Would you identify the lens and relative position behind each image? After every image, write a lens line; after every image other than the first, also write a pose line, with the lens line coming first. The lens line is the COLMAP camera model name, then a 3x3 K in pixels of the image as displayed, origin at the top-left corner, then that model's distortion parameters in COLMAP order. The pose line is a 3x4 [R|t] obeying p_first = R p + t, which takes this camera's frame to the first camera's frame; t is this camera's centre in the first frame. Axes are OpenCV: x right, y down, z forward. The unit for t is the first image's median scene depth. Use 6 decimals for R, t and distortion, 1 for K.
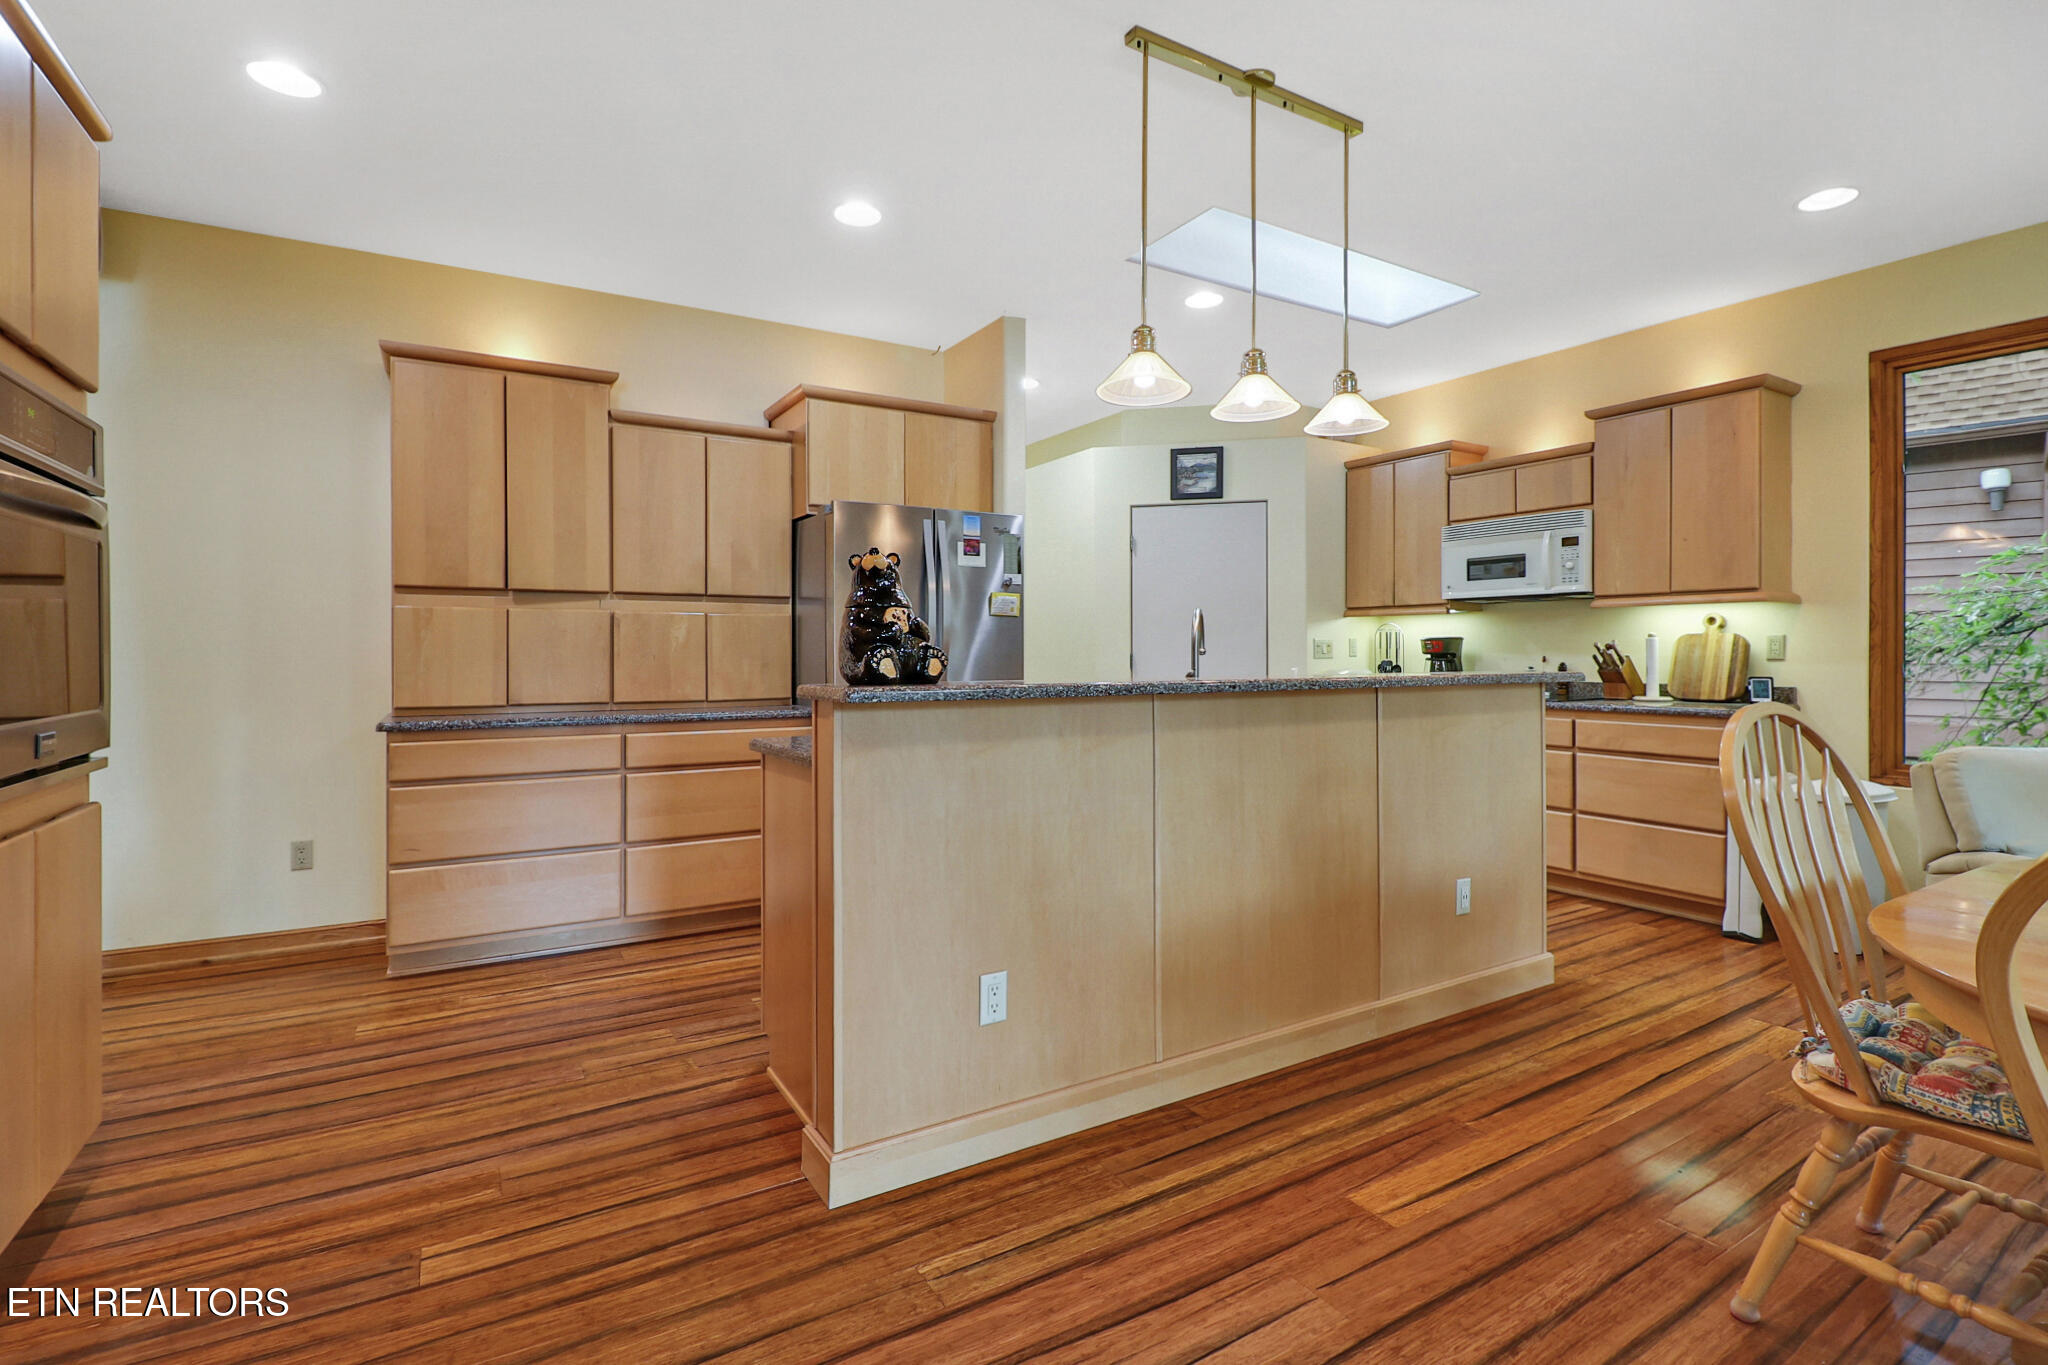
lens RADIAL K [[942.7, 0, 1014.9], [0, 942.7, 648.9], [0, 0, 1]] dist [0.000366, 0.000059]
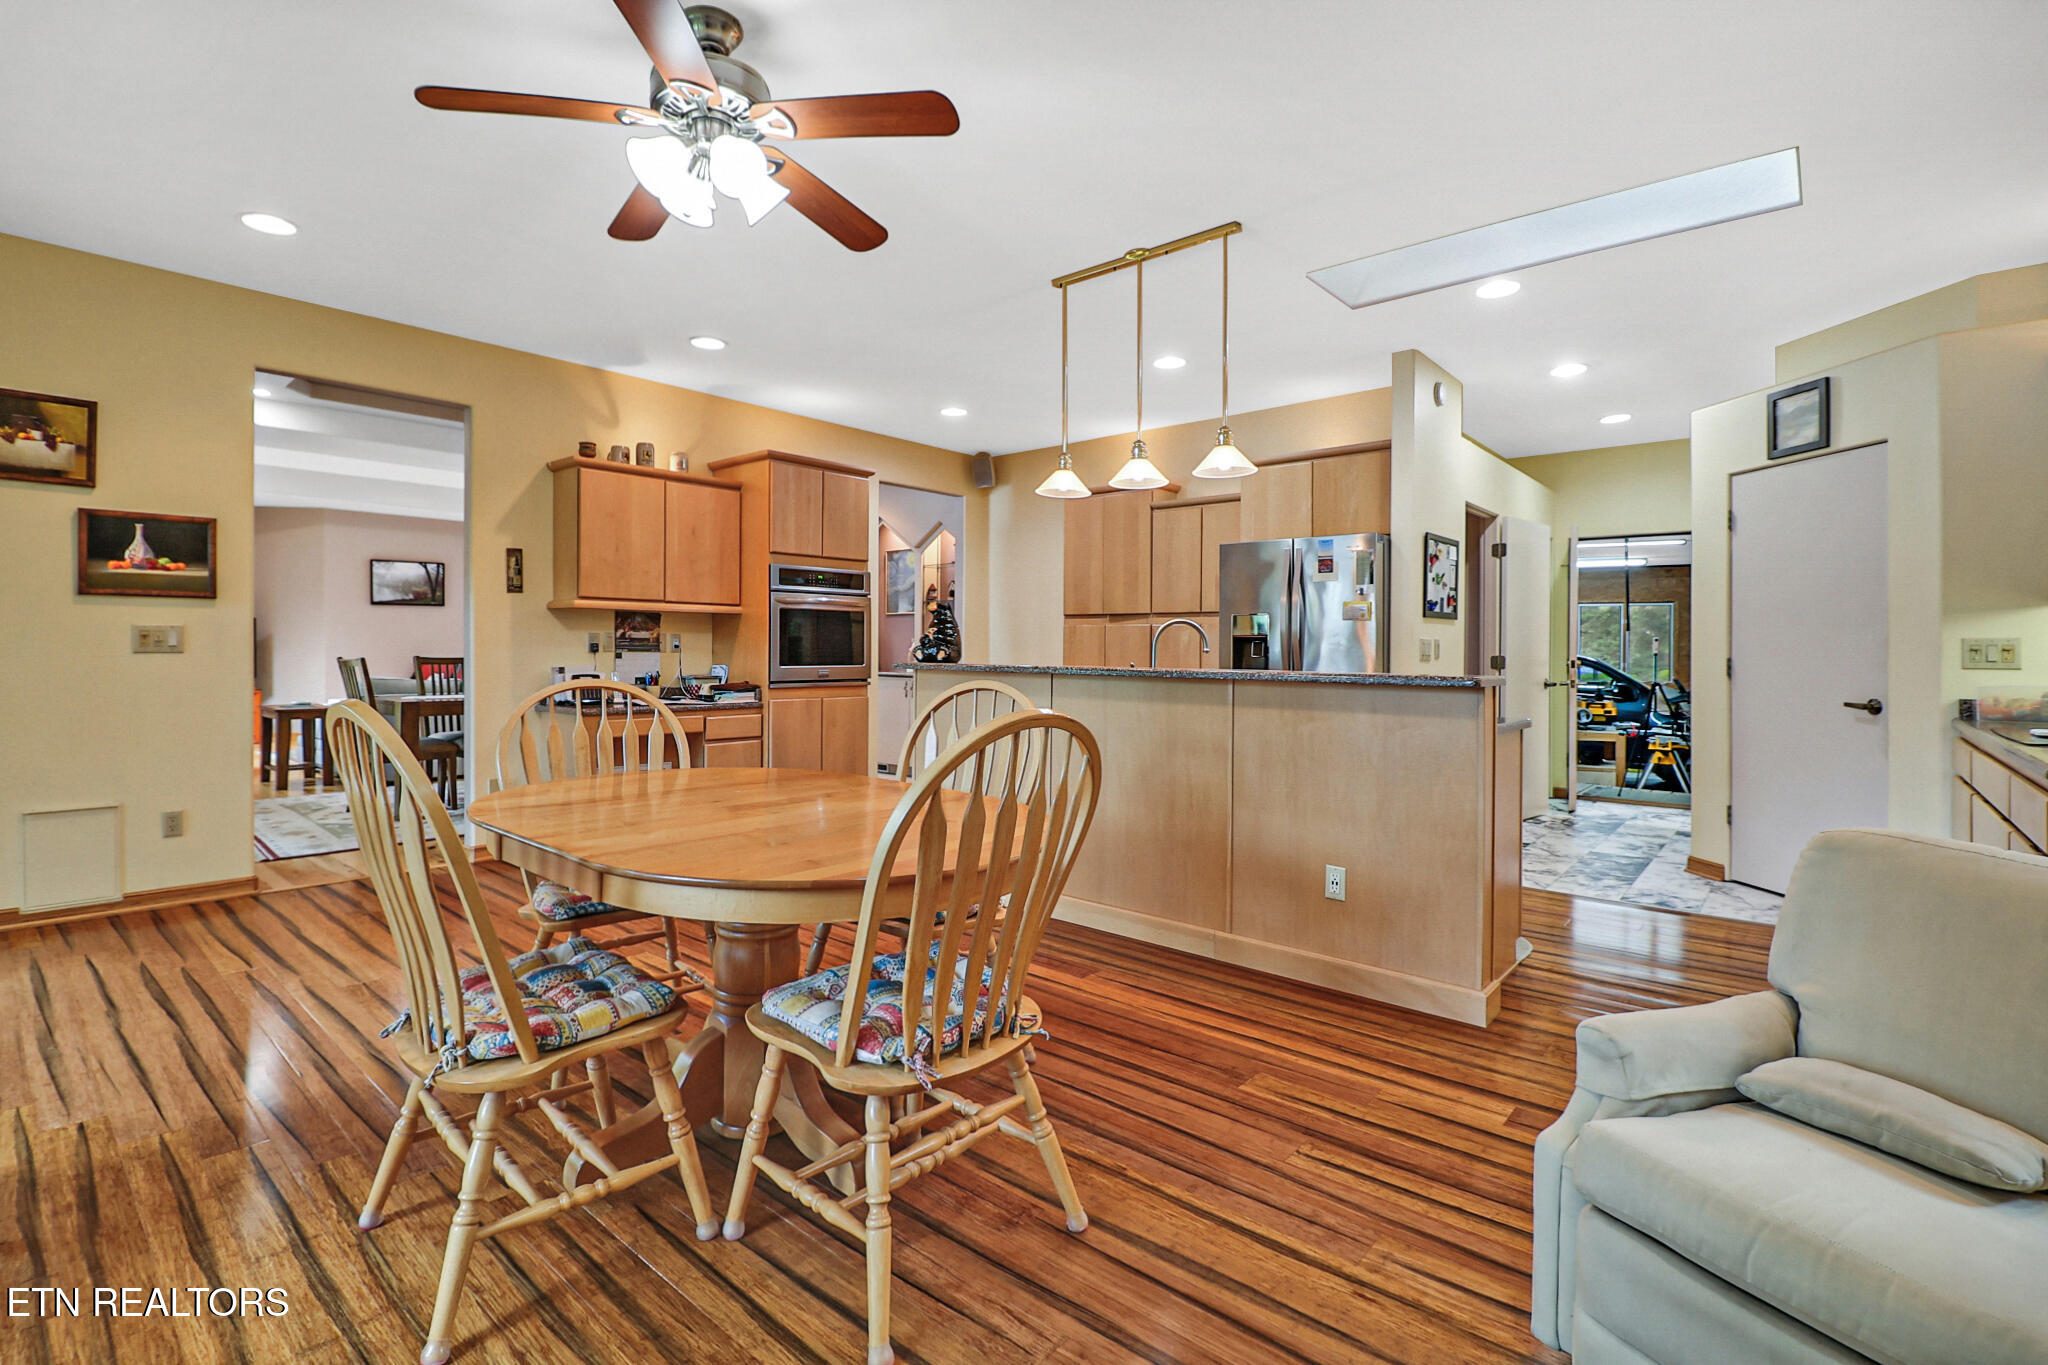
lens RADIAL K [[942.7, 0, 1014.9], [0, 942.7, 648.9], [0, 0, 1]] dist [0.000366, 0.000059]
pose [[0.313036, 0.004234, -0.949732, 1.406930], [-0.009736, 0.999952, 0.001249, 0.003171], [0.949691, 0.008856, 0.313062, 0.336668]]
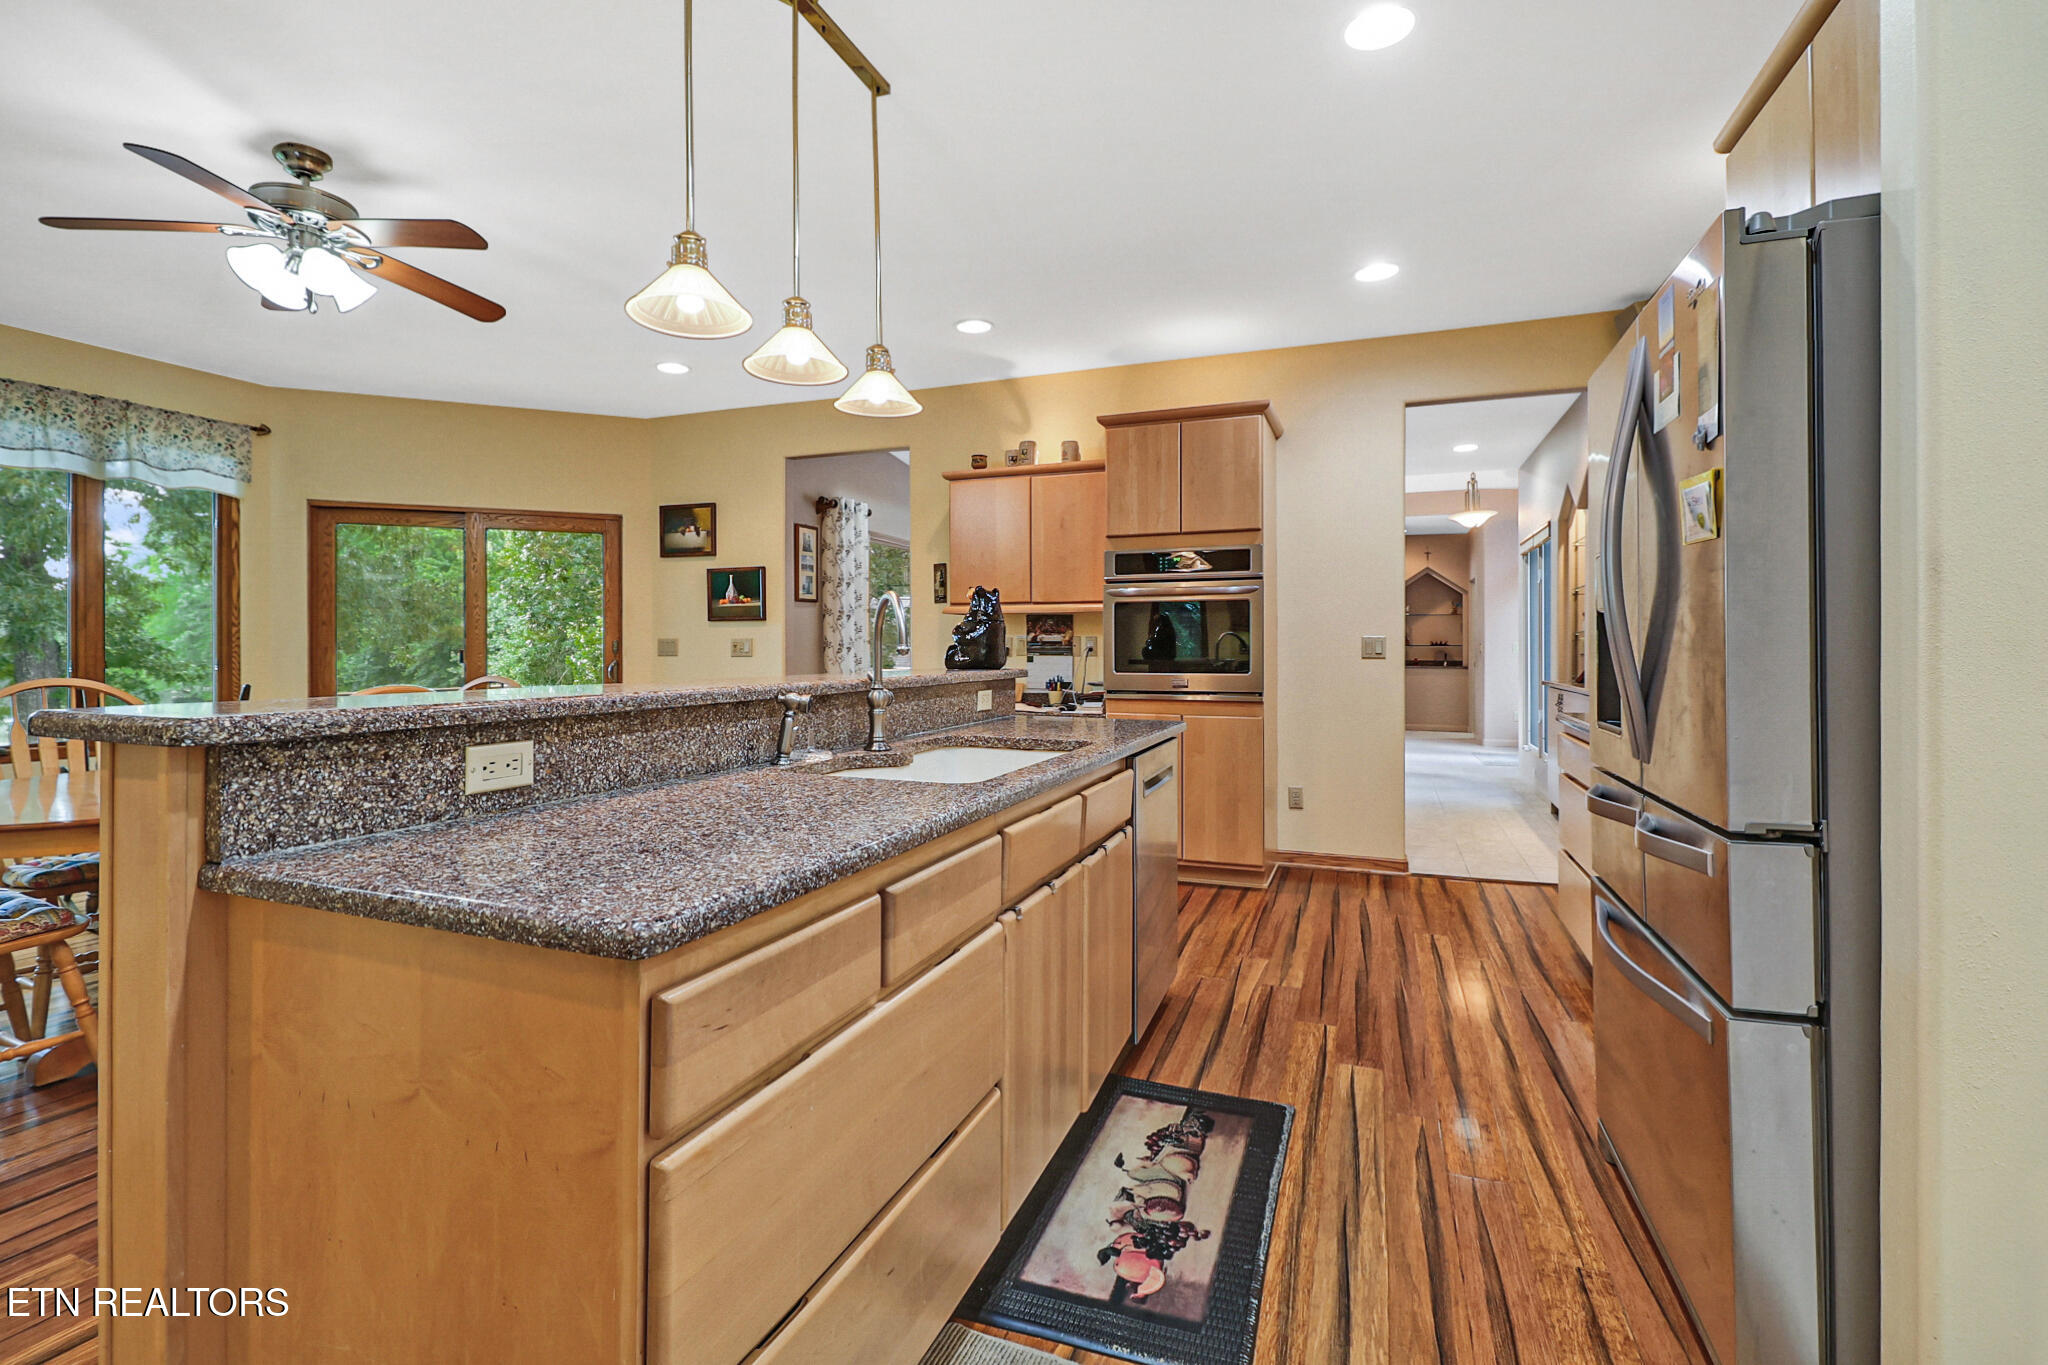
lens RADIAL K [[942.7, 0, 1014.9], [0, 942.7, 648.9], [0, 0, 1]] dist [0.000366, 0.000059]
pose [[-0.783883, 0.000164, -0.620908, 0.564254], [0.000163, 1.000000, 0.000058, 0.005769], [0.620908, -0.000056, -0.783883, 1.619776]]
